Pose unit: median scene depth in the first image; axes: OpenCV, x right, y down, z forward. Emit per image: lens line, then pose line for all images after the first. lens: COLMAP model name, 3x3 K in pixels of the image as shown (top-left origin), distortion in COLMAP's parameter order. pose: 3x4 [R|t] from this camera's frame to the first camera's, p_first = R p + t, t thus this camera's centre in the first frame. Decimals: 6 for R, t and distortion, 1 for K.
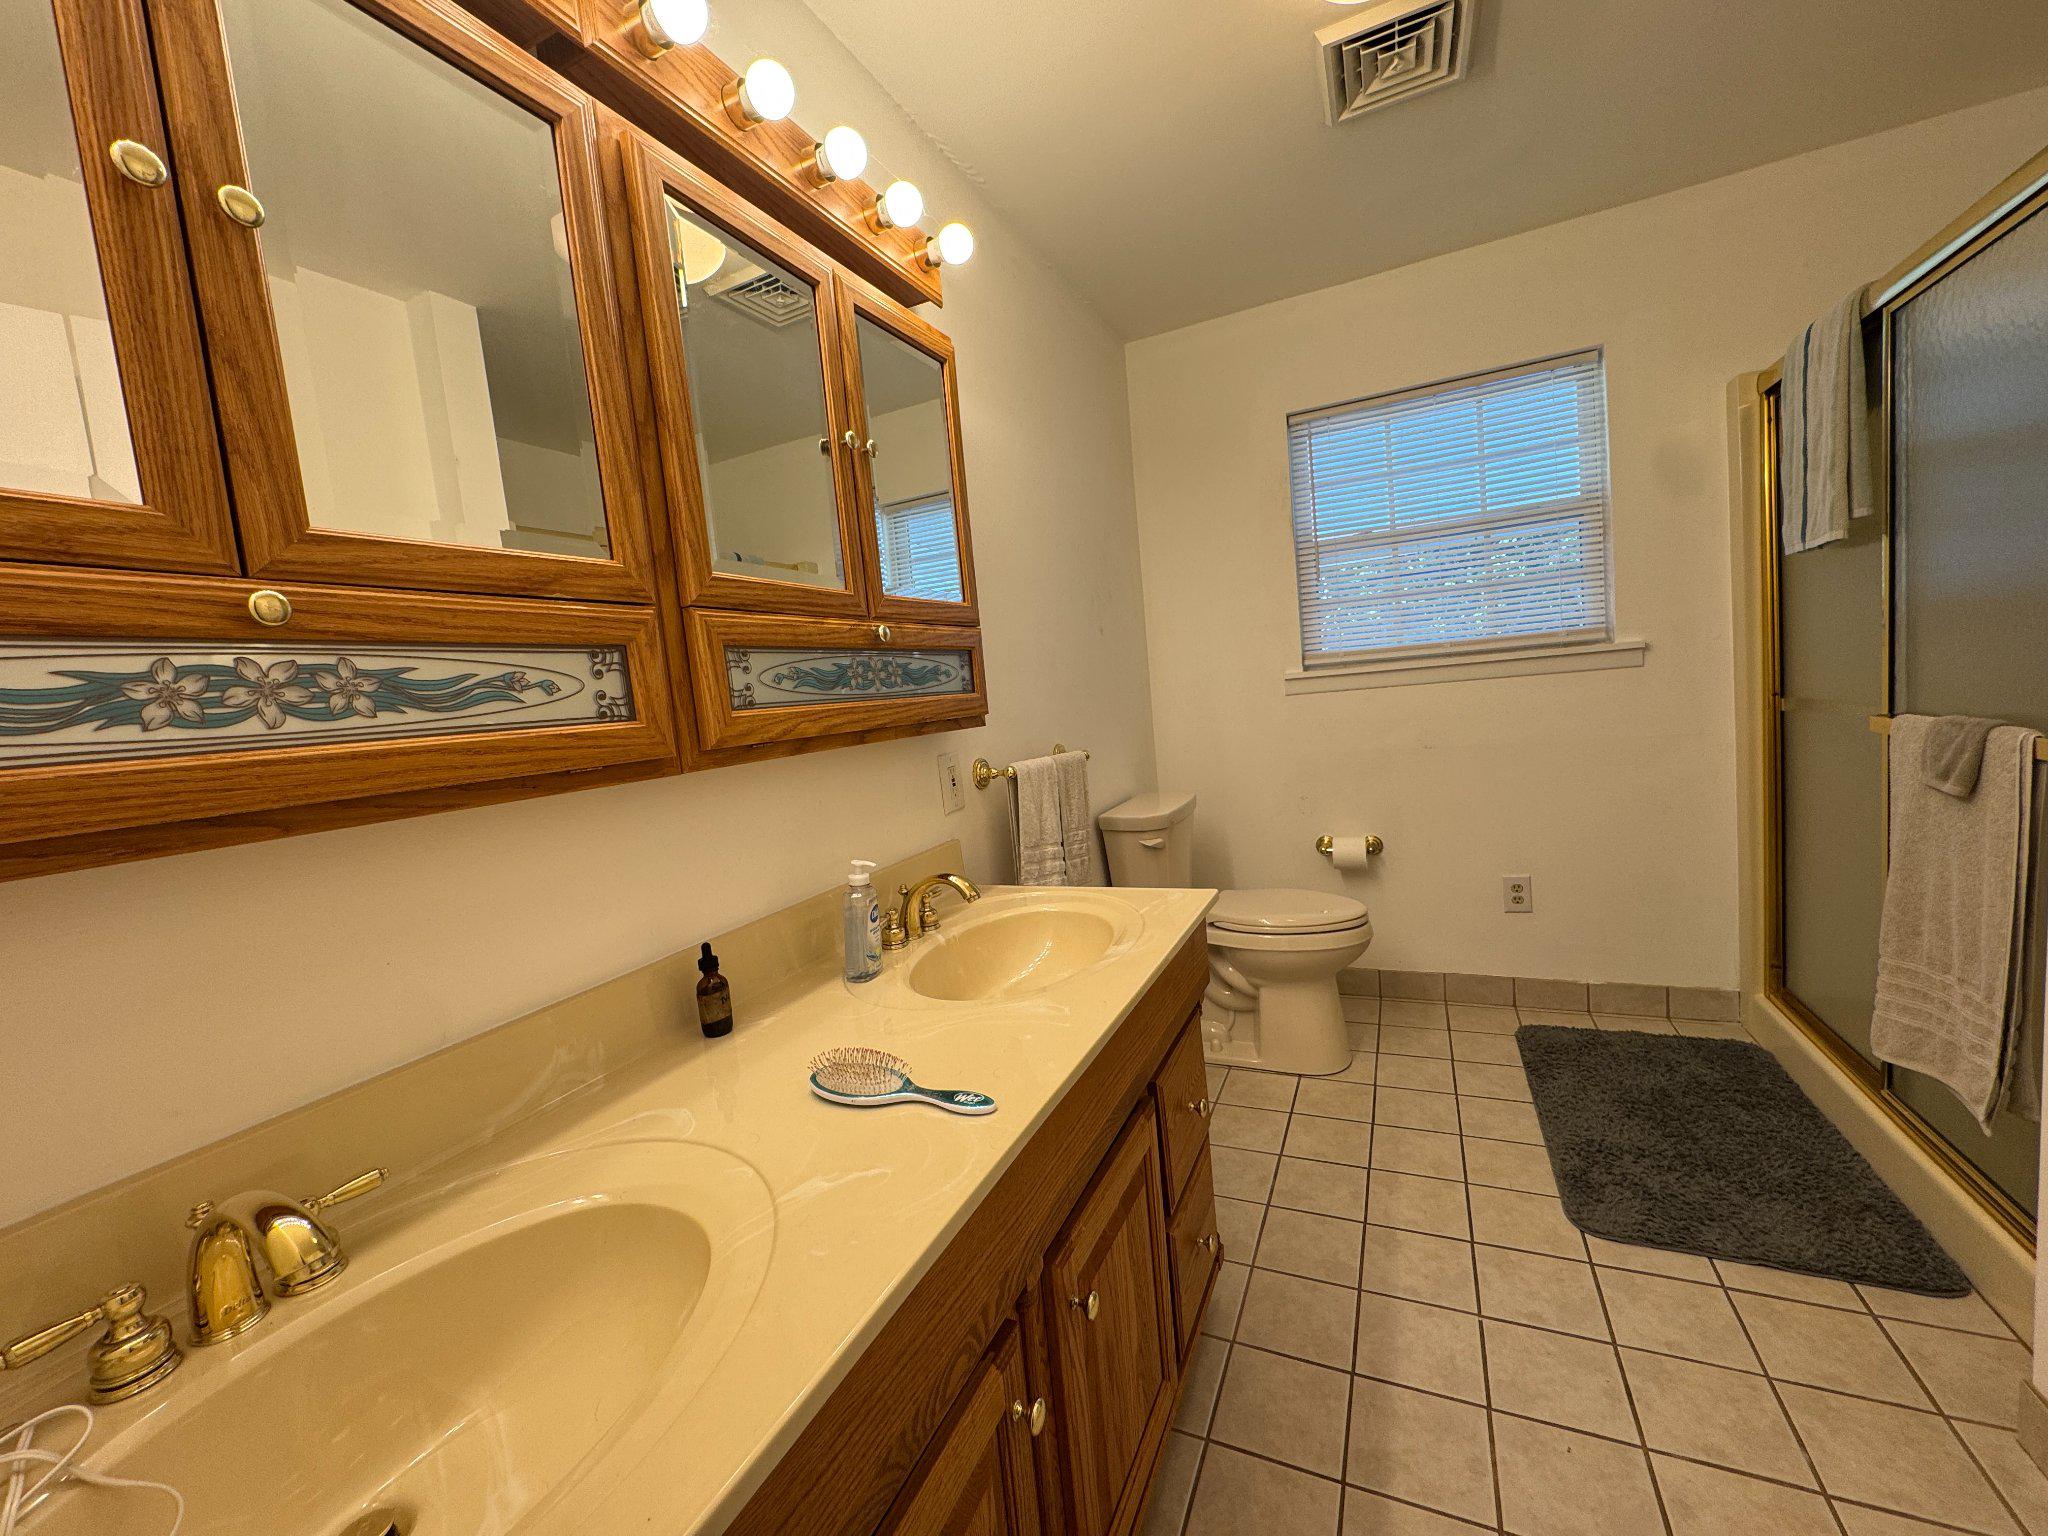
lens RADIAL K [[812.4, 0, 1023.5], [0, 812.4, 769.9], [0, 0, 1]] dist [-0.001603, -0.000167]
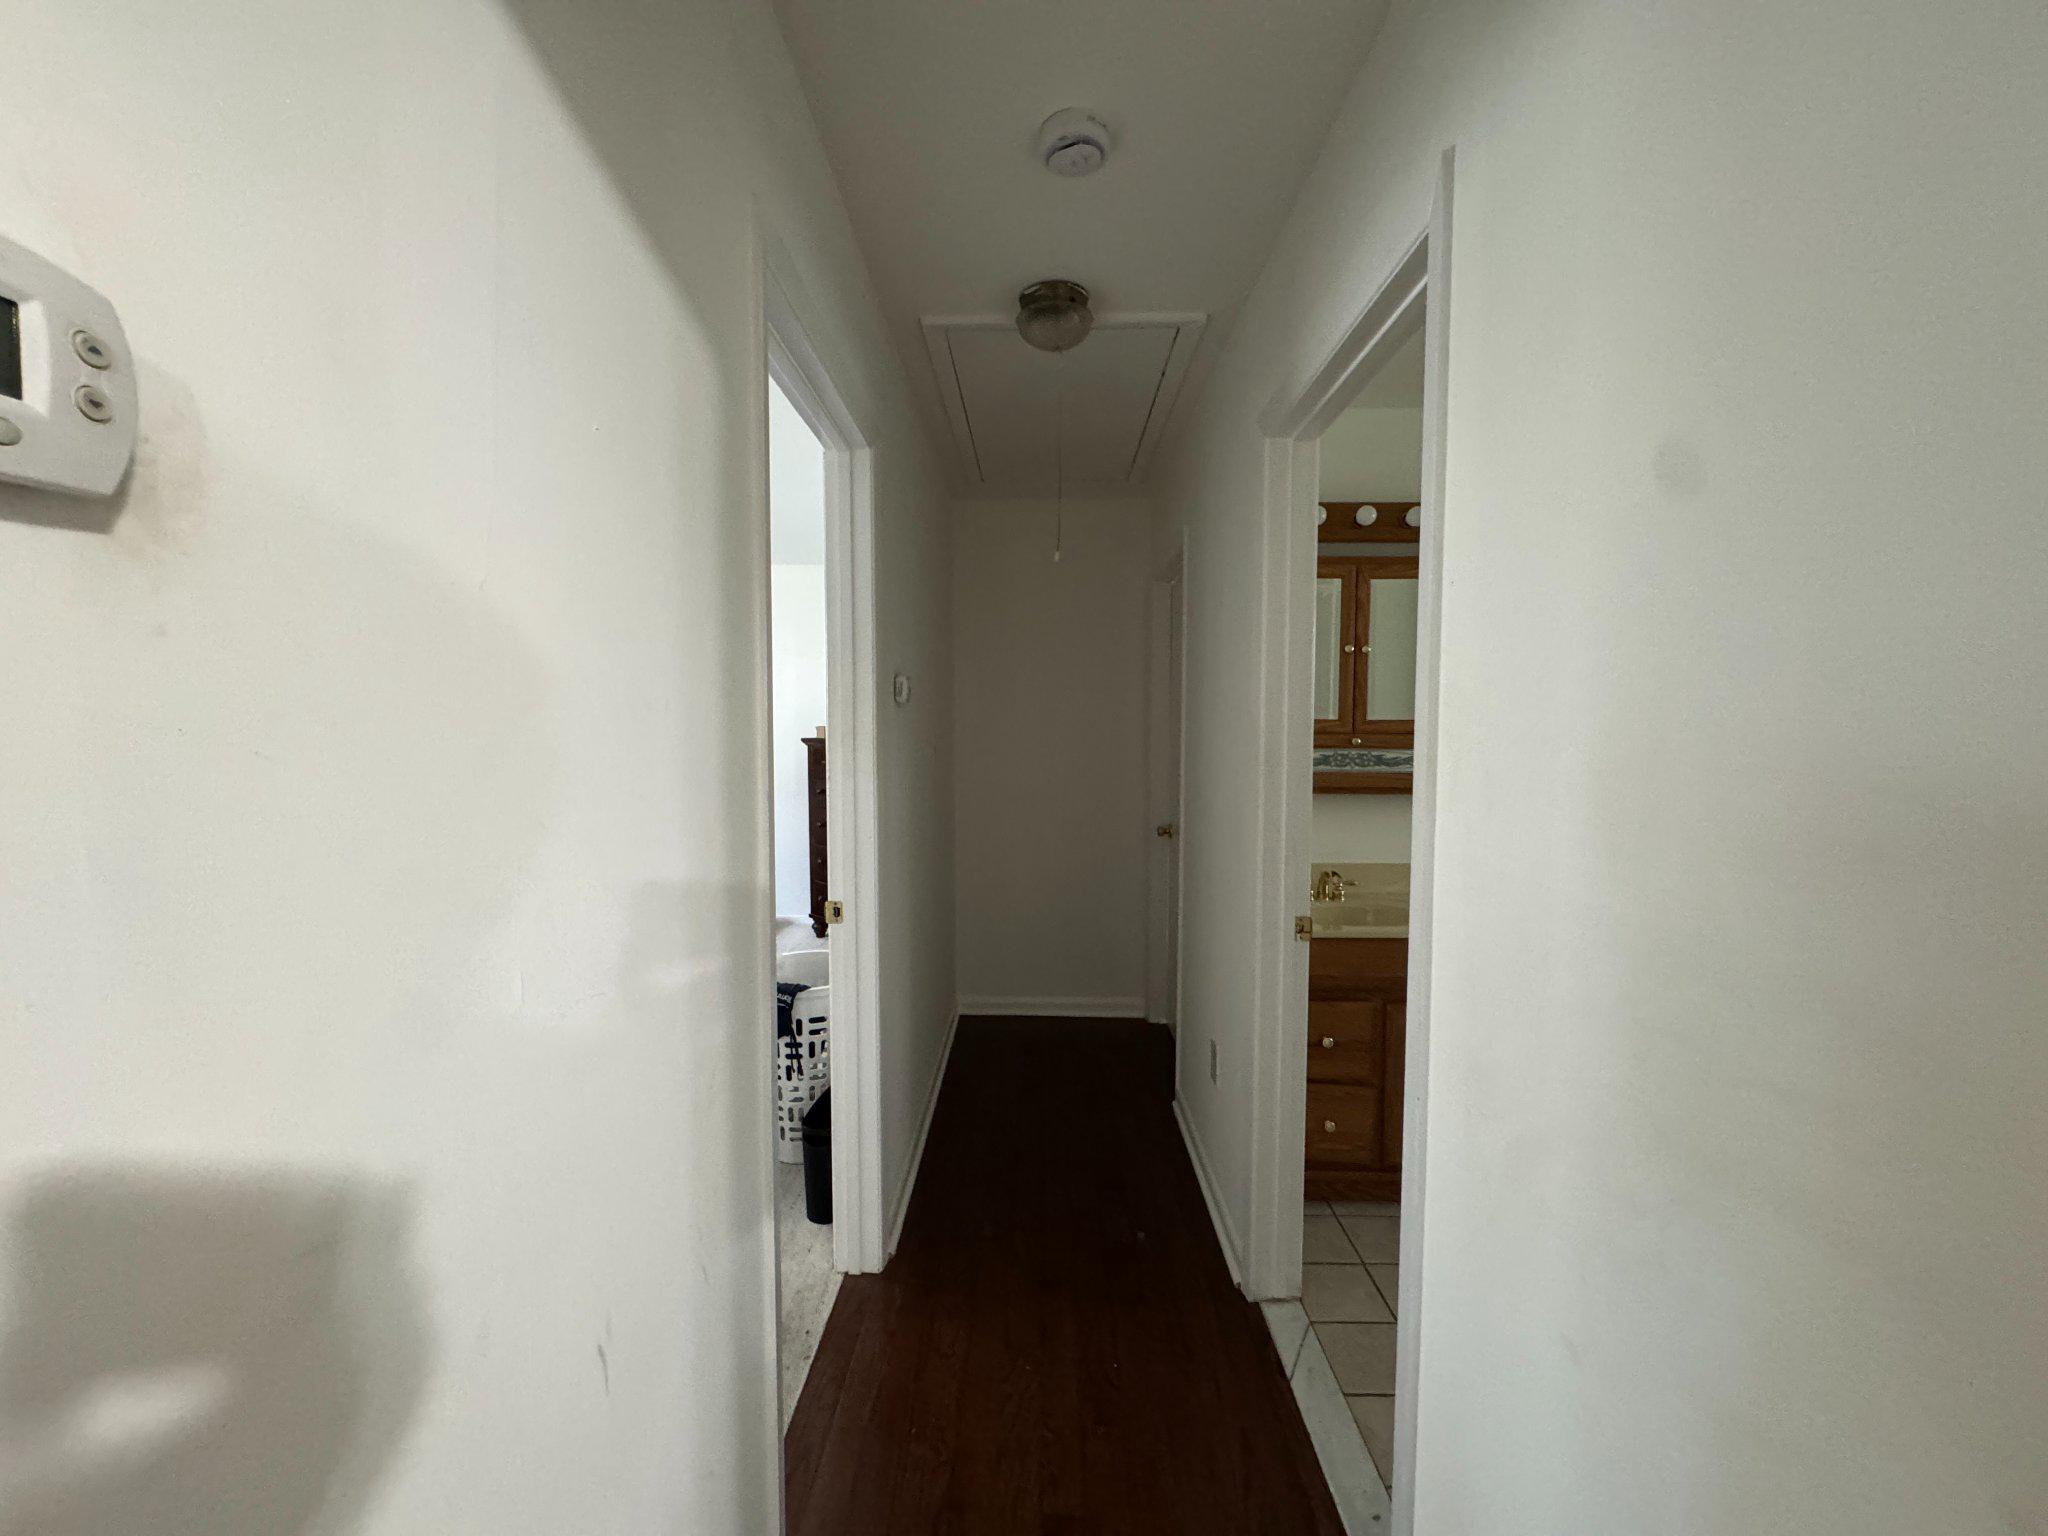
lens RADIAL K [[812.4, 0, 1023.1], [0, 812.4, 771.8], [0, 0, 1]] dist [-0.001603, -0.000167]
pose [[0.423460, 0.143534, -0.894472, 2.193889], [-0.124980, 0.987183, 0.099244, -0.245274], [0.897252, 0.069765, 0.435972, -2.447935]]
